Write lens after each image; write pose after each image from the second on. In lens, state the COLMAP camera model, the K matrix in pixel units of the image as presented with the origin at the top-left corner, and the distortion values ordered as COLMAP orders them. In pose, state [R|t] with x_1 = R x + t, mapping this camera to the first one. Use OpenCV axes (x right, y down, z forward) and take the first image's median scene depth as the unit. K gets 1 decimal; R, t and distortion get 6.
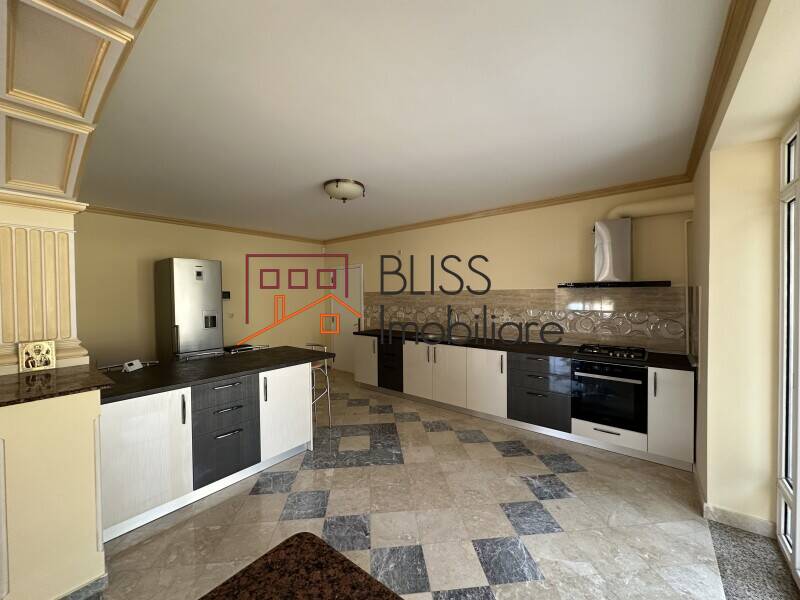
lens RADIAL K [[320.5, 0, 398.9], [0, 320.5, 298.5], [0, 0, 1]] dist [-0.003270, -0.000152]
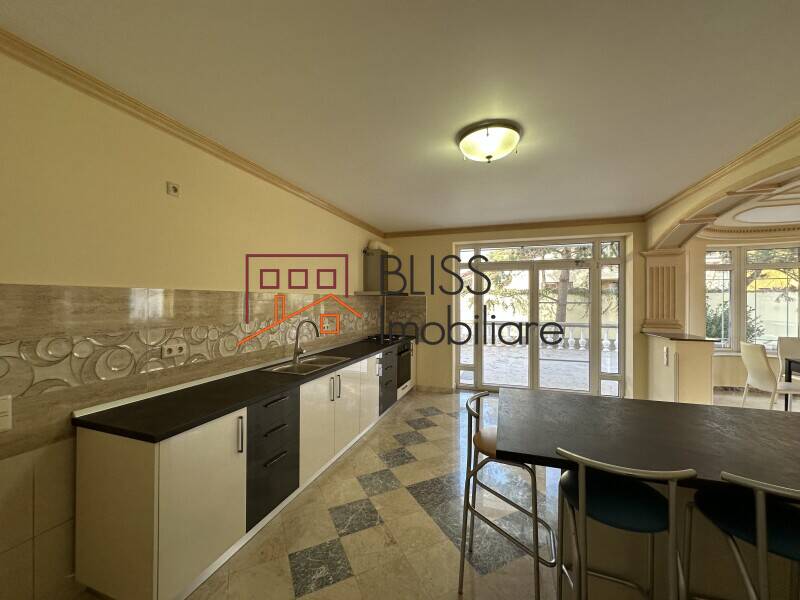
lens RADIAL K [[320.5, 0, 399.1], [0, 320.5, 298.6], [0, 0, 1]] dist [-0.003270, -0.000152]
pose [[-0.347584, 0.008548, 0.937610, -0.681712], [0.015431, 0.999875, -0.003395, -0.009207], [-0.937522, 0.013288, -0.347672, 1.310973]]
